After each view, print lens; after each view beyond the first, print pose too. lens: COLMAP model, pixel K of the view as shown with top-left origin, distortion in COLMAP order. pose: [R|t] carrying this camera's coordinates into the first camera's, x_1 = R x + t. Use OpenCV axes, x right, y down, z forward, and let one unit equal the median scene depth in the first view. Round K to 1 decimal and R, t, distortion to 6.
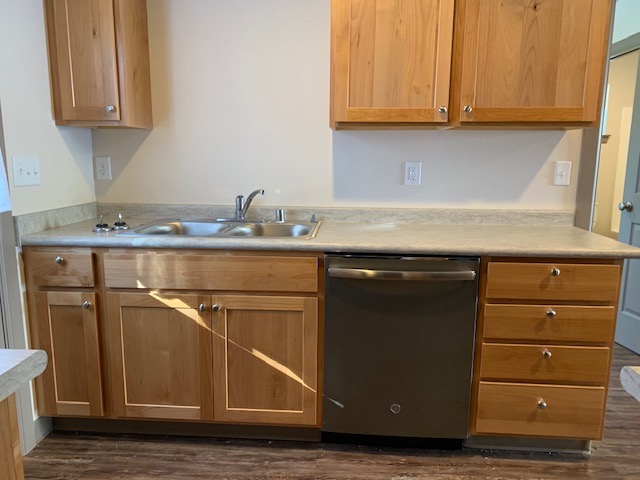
lens RADIAL K [[482.6, 0, 319.6], [0, 482.6, 239.5], [0, 0, 1]] dist [0.011402, -0.010307]
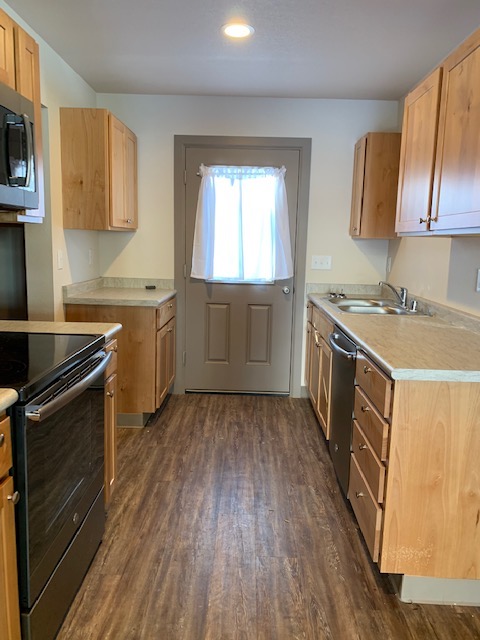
lens RADIAL K [[482.6, 0, 239.8], [0, 482.6, 322.1], [0, 0, 1]] dist [0.011402, -0.010307]
pose [[0.045268, 0.156558, -0.986631, 1.384513], [-0.194369, 0.970149, 0.145024, -0.125499], [0.979883, 0.185206, 0.074347, 0.574985]]
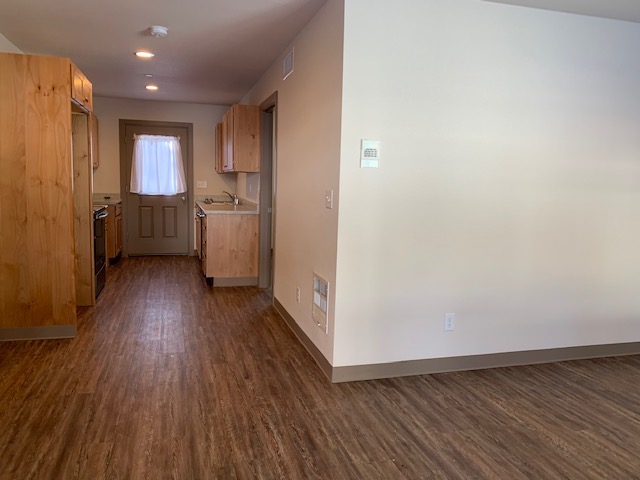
lens RADIAL K [[482.6, 0, 326.5], [0, 482.6, 236.9], [0, 0, 1]] dist [0.011402, -0.010307]
pose [[0.362299, 0.108072, -0.925775, 3.430569], [-0.181928, 0.982350, 0.043479, -0.078953], [0.914134, 0.152672, 0.375566, 0.528132]]
